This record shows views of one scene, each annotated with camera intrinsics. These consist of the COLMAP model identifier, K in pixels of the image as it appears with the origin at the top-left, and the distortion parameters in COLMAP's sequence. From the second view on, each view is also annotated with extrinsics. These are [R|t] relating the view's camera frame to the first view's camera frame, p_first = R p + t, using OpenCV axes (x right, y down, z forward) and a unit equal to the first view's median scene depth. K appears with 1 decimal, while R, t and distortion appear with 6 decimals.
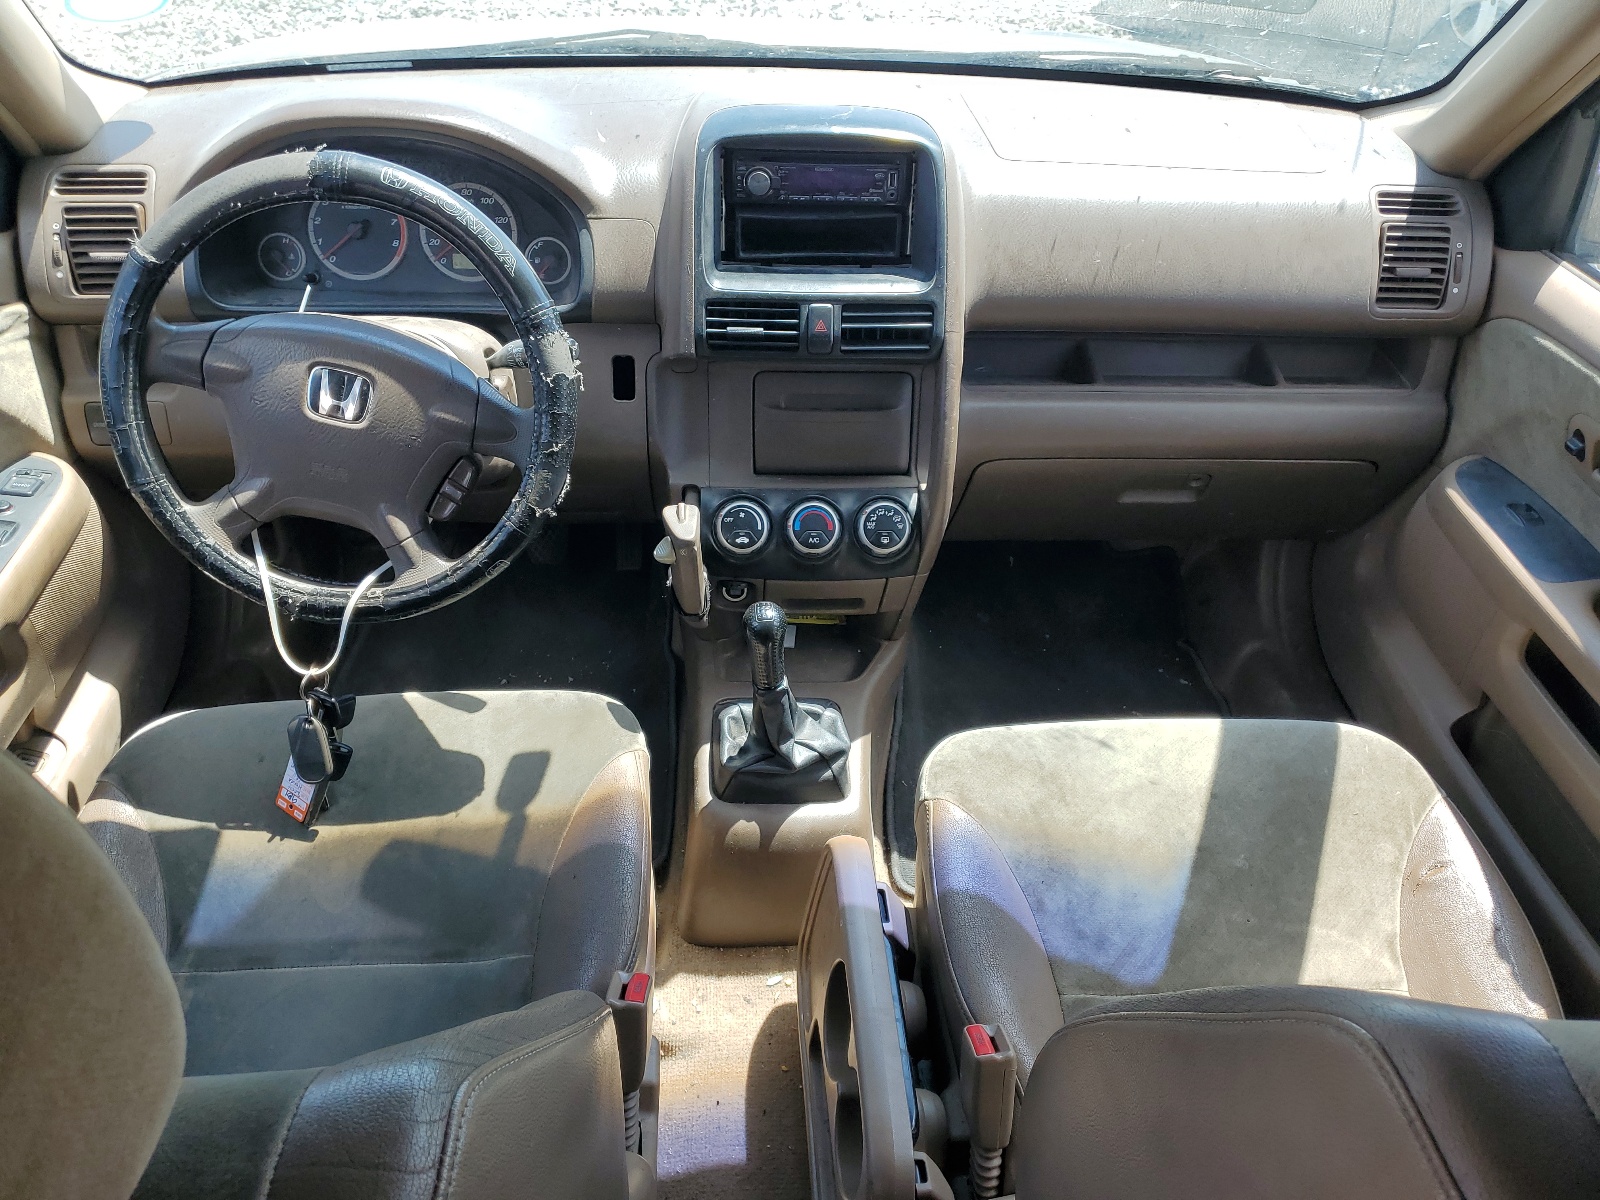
lens RADIAL K [[1368.7, 0, 800.0], [0, 1368.7, 600.0], [0, 0, 1]] dist [0.076158, 0.002096]
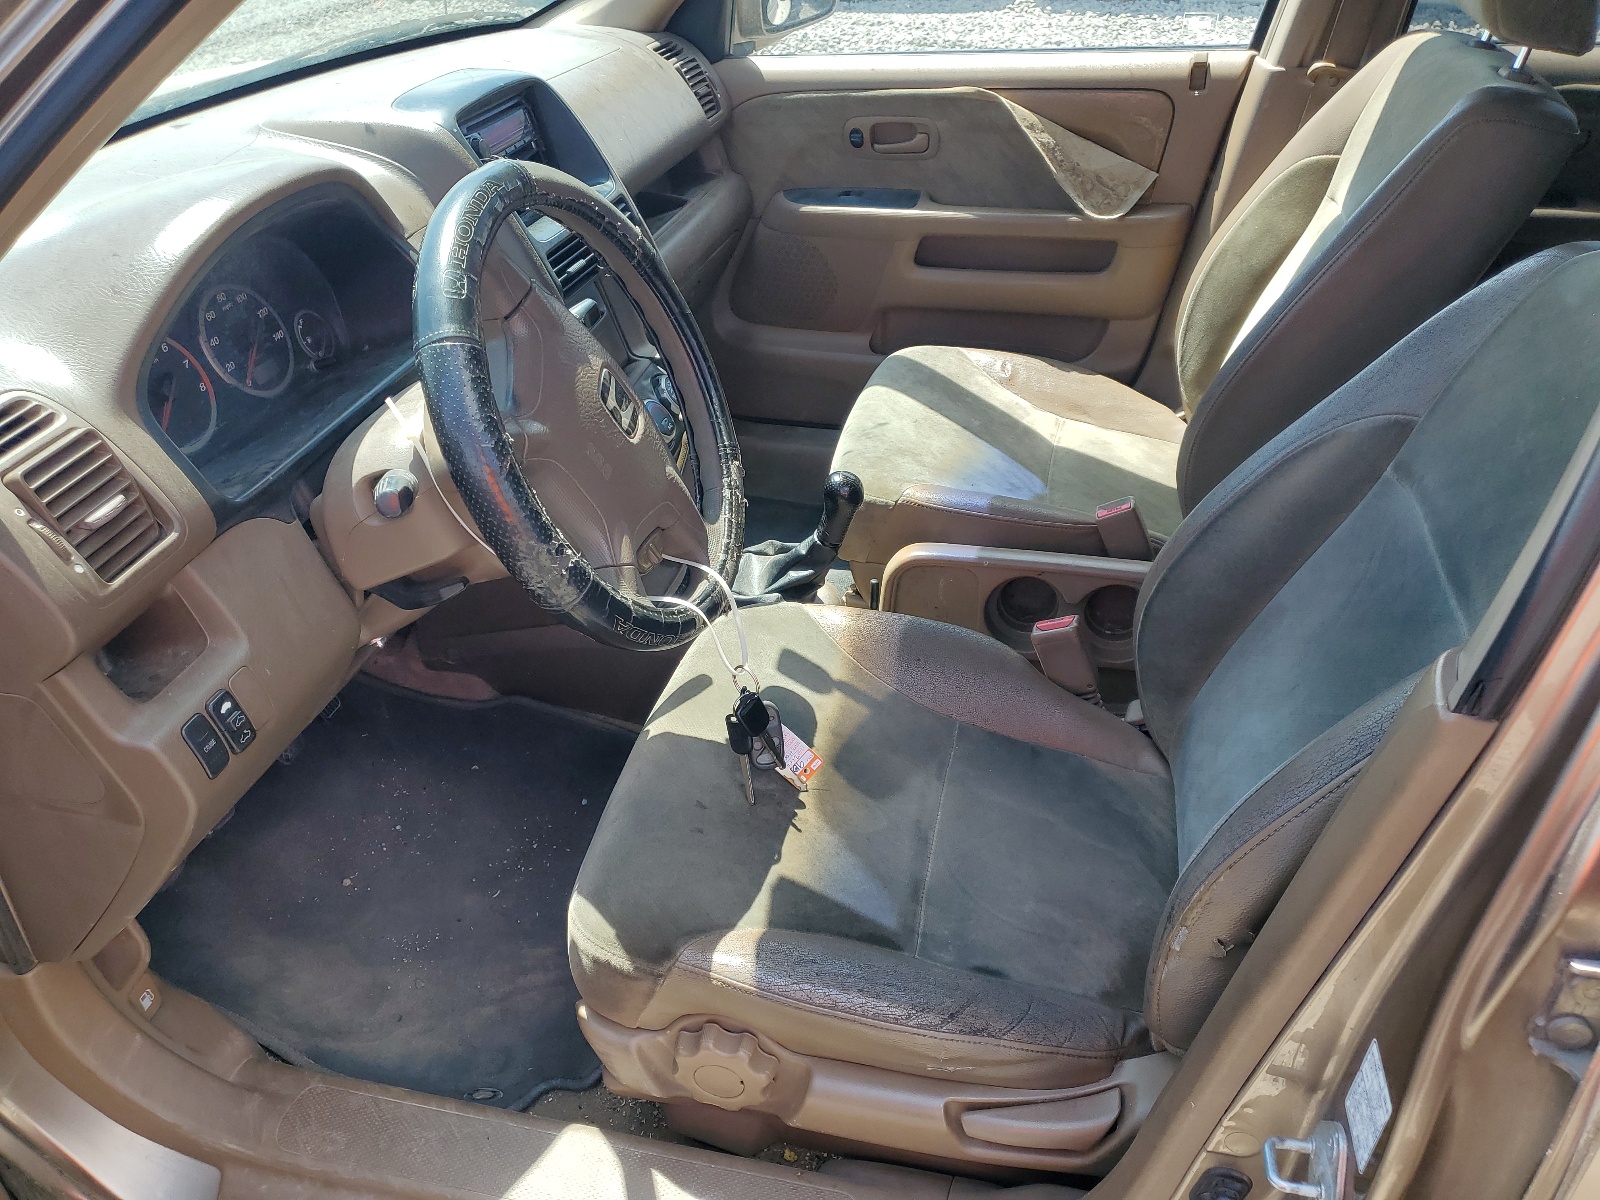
lens RADIAL K [[1368.7, 0, 800.0], [0, 1368.7, 600.0], [0, 0, 1]] dist [0.076158, 0.002096]
pose [[0.256270, -0.531998, 0.807034, -0.907045], [0.600927, 0.741646, 0.298073, -0.199985], [-0.757108, 0.408581, 0.509754, 0.393122]]
